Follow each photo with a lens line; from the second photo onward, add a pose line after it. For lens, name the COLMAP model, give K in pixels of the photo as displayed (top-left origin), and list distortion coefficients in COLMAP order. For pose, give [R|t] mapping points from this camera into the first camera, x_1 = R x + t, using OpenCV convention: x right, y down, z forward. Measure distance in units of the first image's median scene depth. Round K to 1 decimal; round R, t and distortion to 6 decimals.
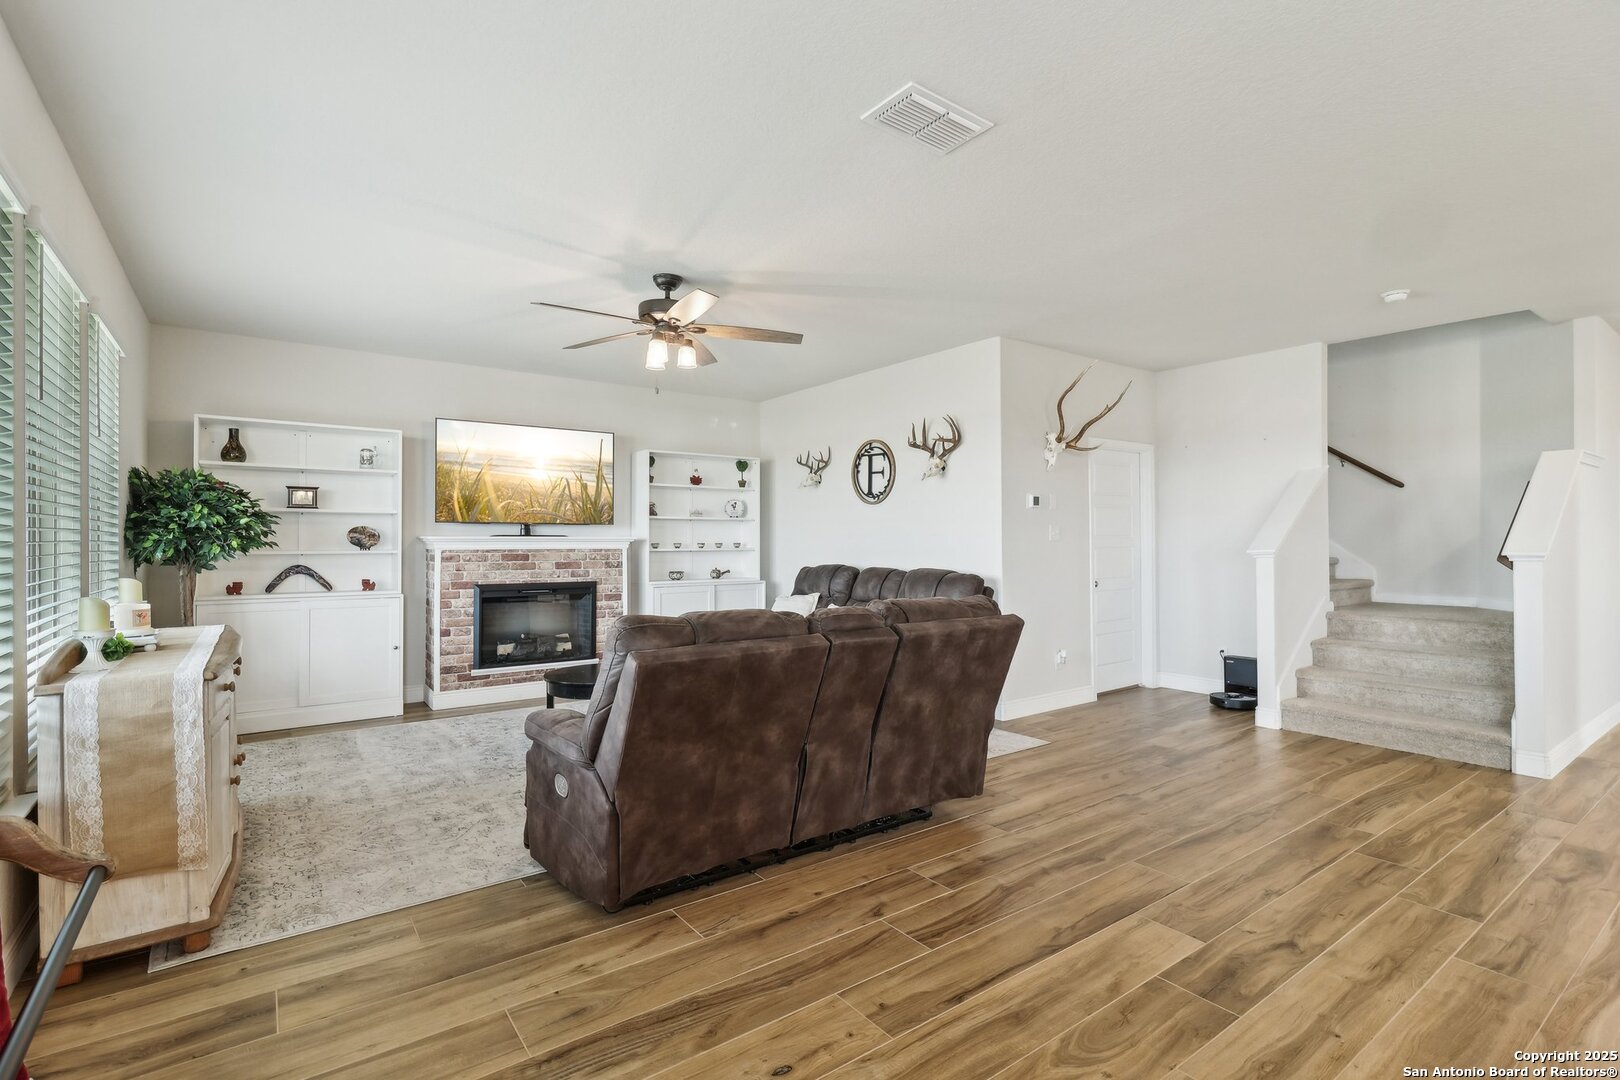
lens RADIAL K [[757.9, 0, 806.7], [0, 757.9, 535.6], [0, 0, 1]] dist [-0.001301, 0.002421]
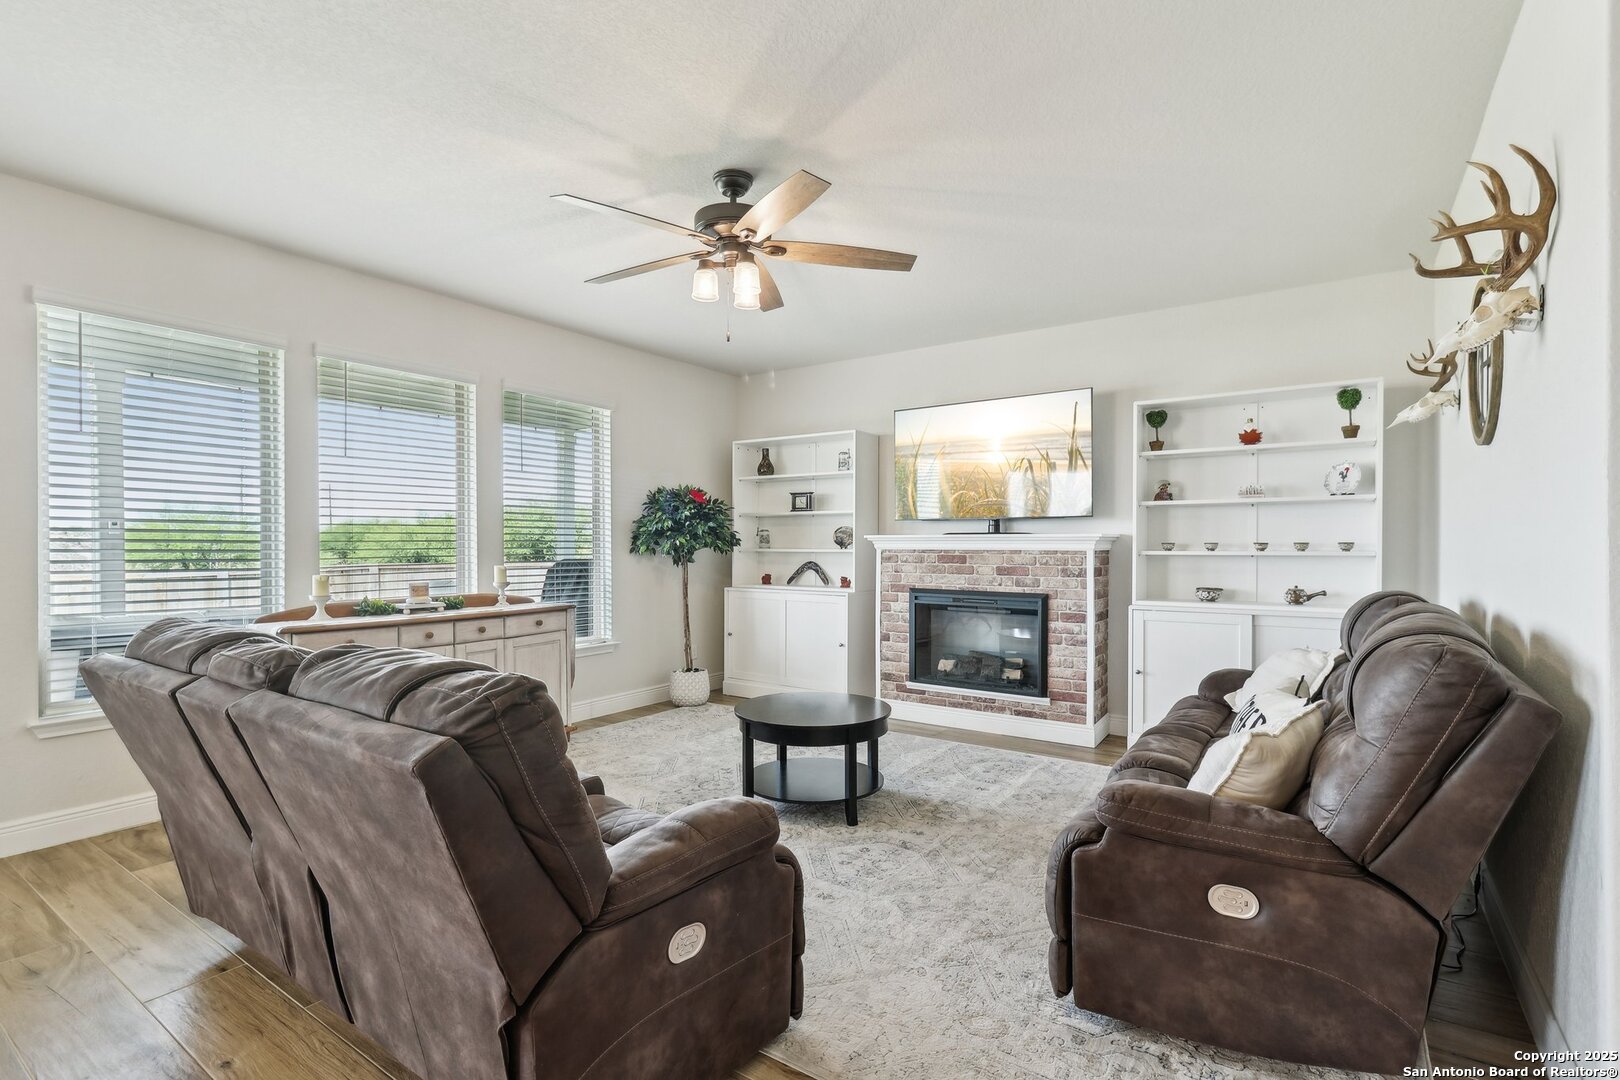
lens RADIAL K [[757.9, 0, 805.6], [0, 757.9, 548.5], [0, 0, 1]] dist [-0.001301, 0.002421]
pose [[0.326621, 0.009676, -0.945106, 0.361203], [0.009916, 0.999857, 0.013663, 0.003506], [0.945104, -0.013834, 0.326478, 0.561780]]
